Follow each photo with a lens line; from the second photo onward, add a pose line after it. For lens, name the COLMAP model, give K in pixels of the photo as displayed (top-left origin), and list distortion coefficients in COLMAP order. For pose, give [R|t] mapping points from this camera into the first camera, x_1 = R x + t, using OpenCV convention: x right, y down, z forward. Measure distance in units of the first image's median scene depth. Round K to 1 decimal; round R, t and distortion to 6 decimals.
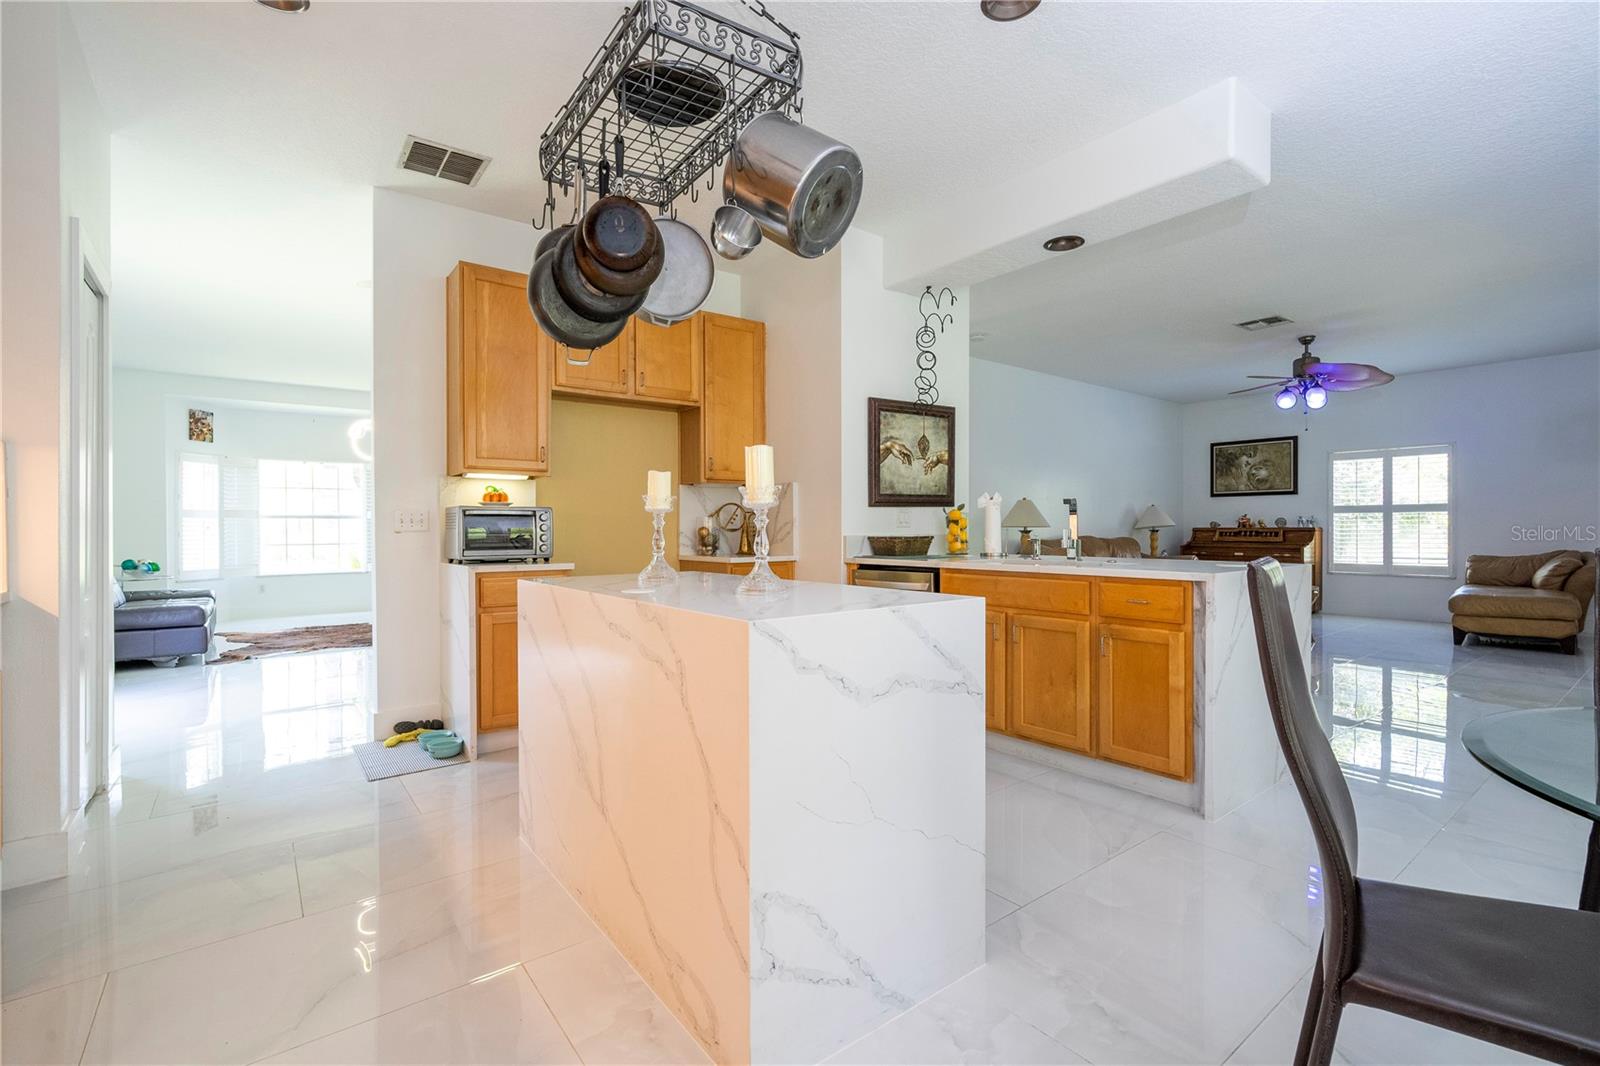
lens RADIAL K [[722.2, 0, 814.2], [0, 722.2, 525.5], [0, 0, 1]] dist [-0.007432, 0.006424]
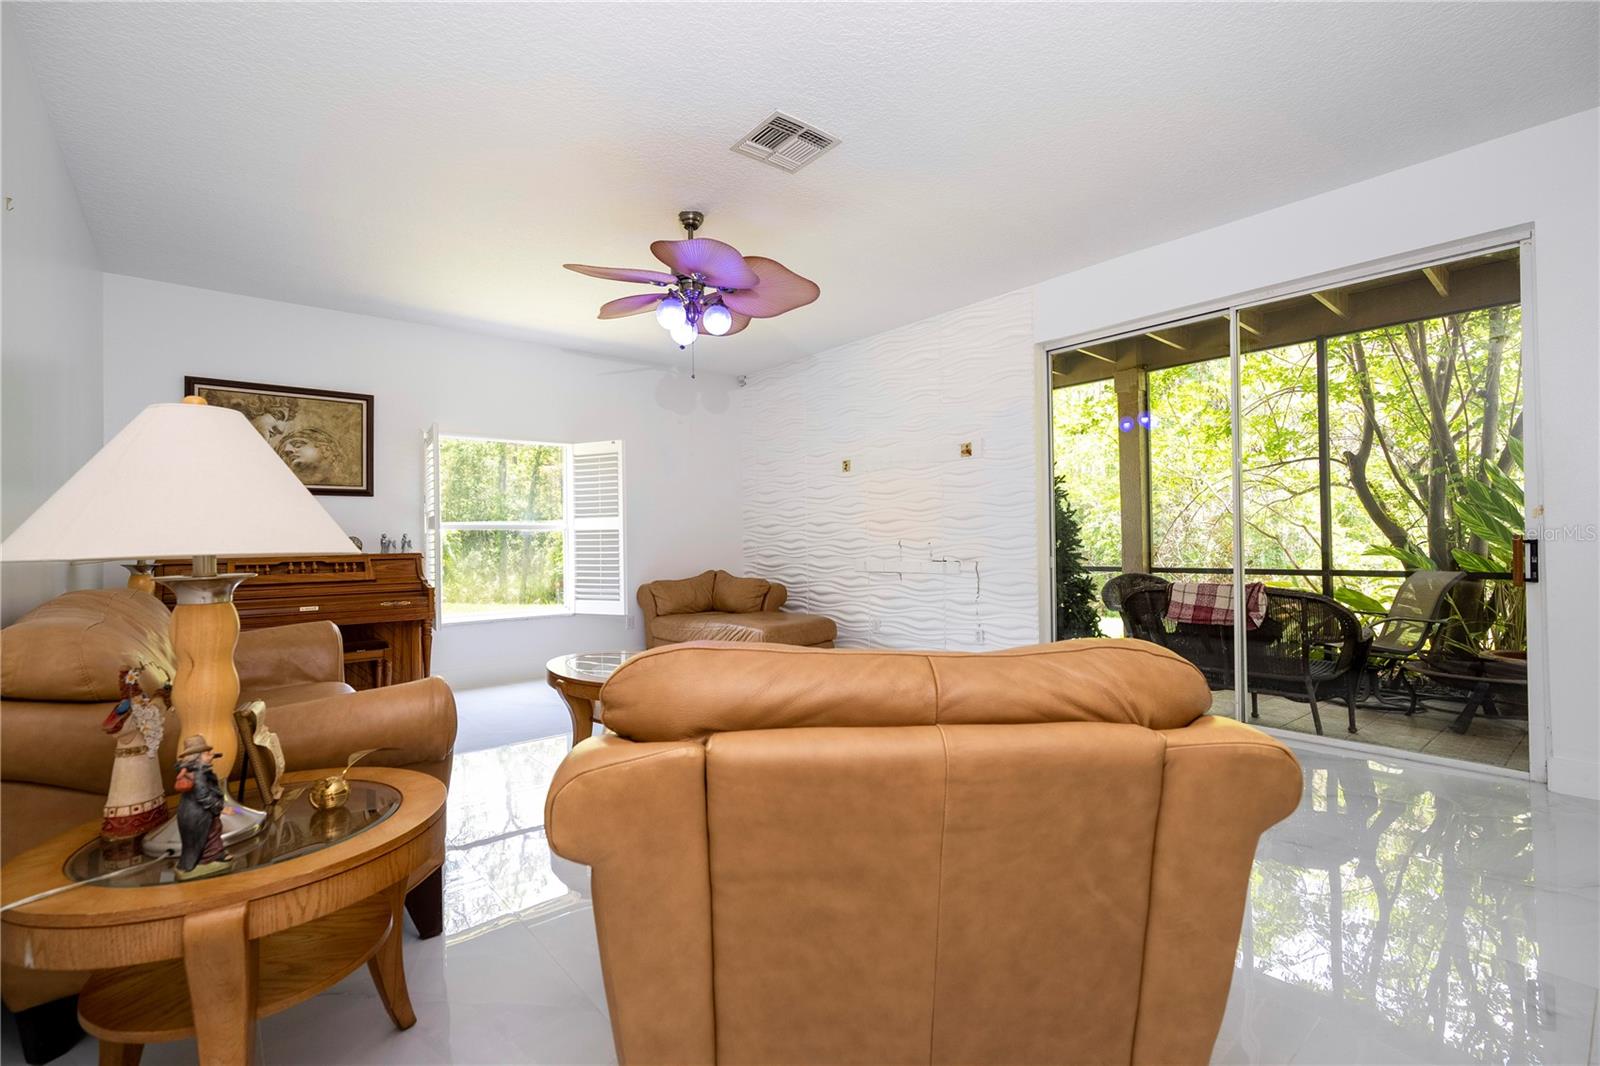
lens RADIAL K [[722.2, 0, 814.2], [0, 722.2, 525.5], [0, 0, 1]] dist [-0.007432, 0.006424]
pose [[-0.052081, 0.026070, 0.998302, 0.072941], [0.011802, 0.999605, -0.025489, -0.000929], [-0.998573, 0.010455, -0.052369, 0.663975]]
